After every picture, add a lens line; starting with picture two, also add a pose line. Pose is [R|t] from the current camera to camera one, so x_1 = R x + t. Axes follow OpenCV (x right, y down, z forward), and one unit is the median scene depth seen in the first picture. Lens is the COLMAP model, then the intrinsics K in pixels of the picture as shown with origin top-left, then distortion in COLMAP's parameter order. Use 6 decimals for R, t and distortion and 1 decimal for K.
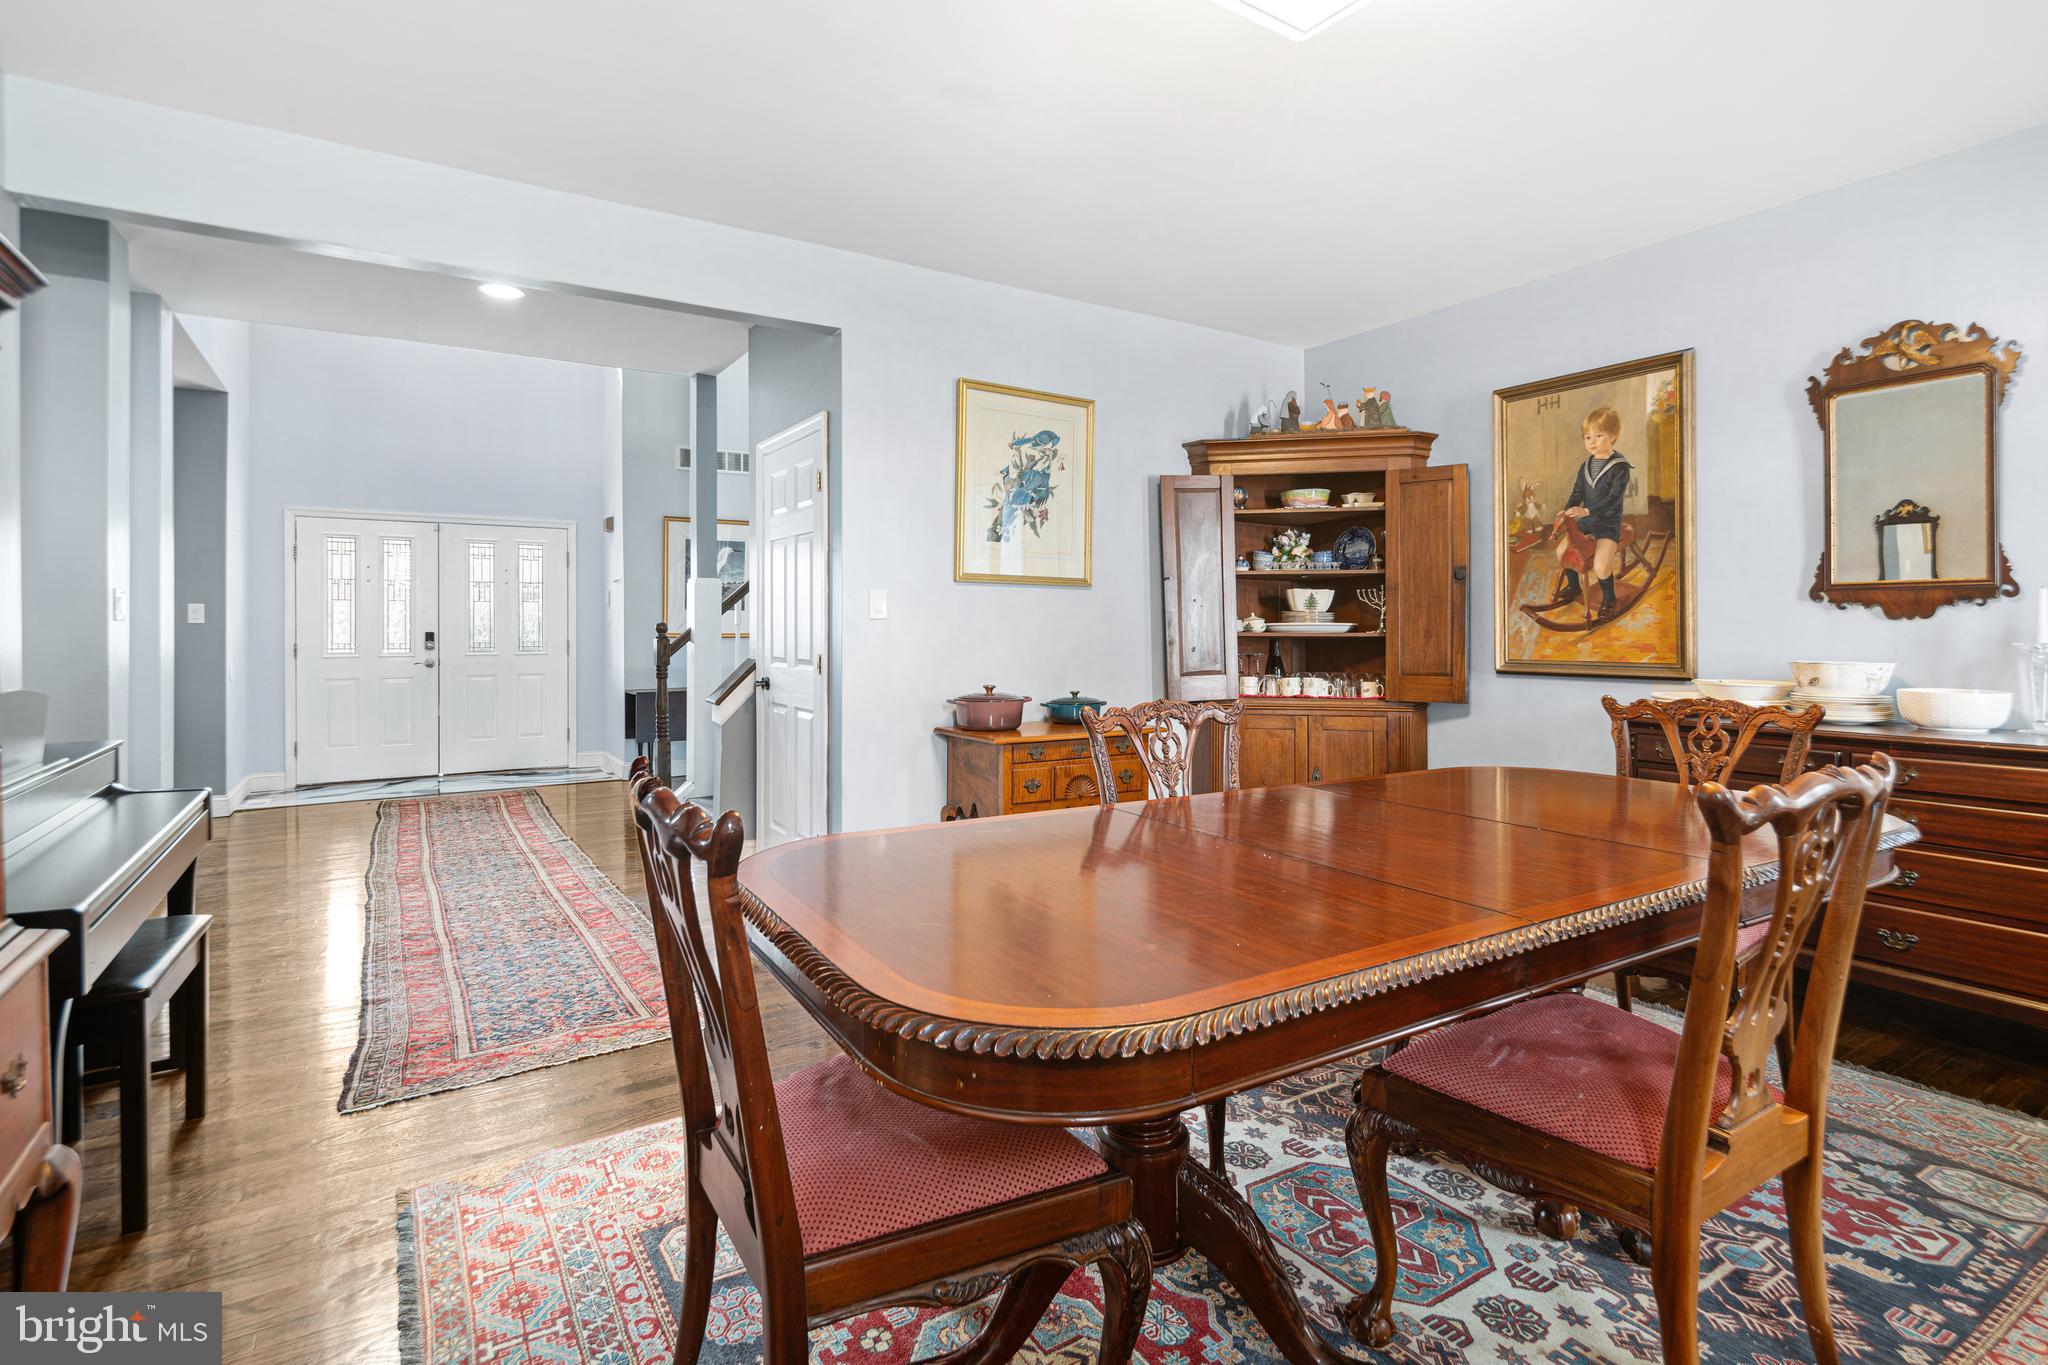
lens RADIAL K [[997.9, 0, 1030.2], [0, 997.9, 625.6], [0, 0, 1]] dist [-0.003675, -0.000383]
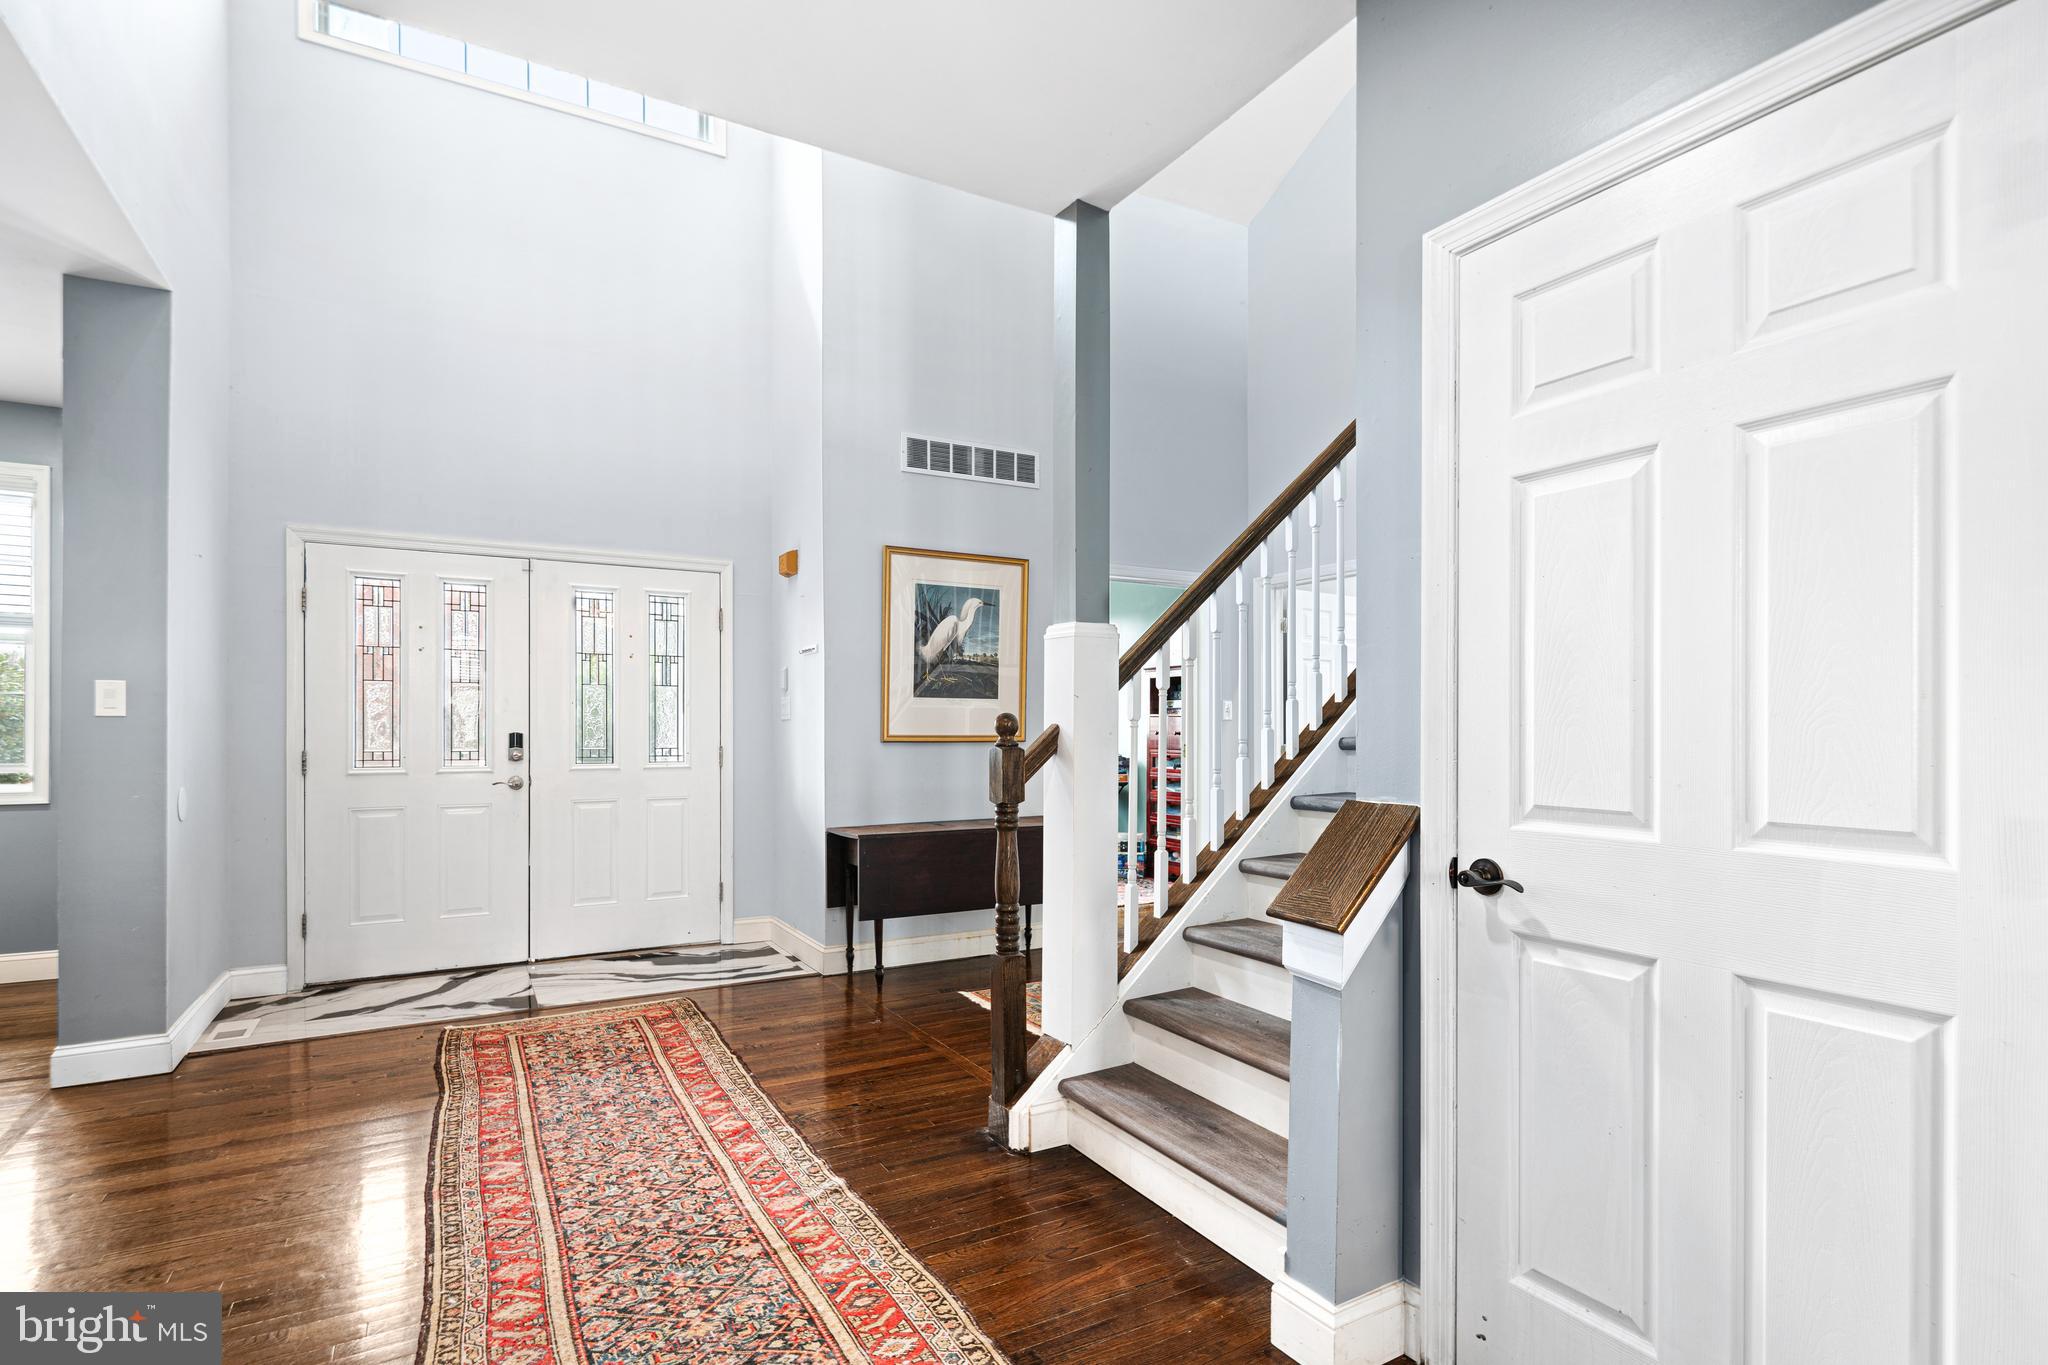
lens RADIAL K [[997.9, 0, 1012.7], [0, 997.9, 735.8], [0, 0, 1]] dist [-0.003675, -0.000383]
pose [[0.998541, 0.001546, -0.053986, -0.262442], [-0.001098, 0.999965, 0.008333, 0.002509], [0.053997, -0.008261, 0.998507, 0.399350]]
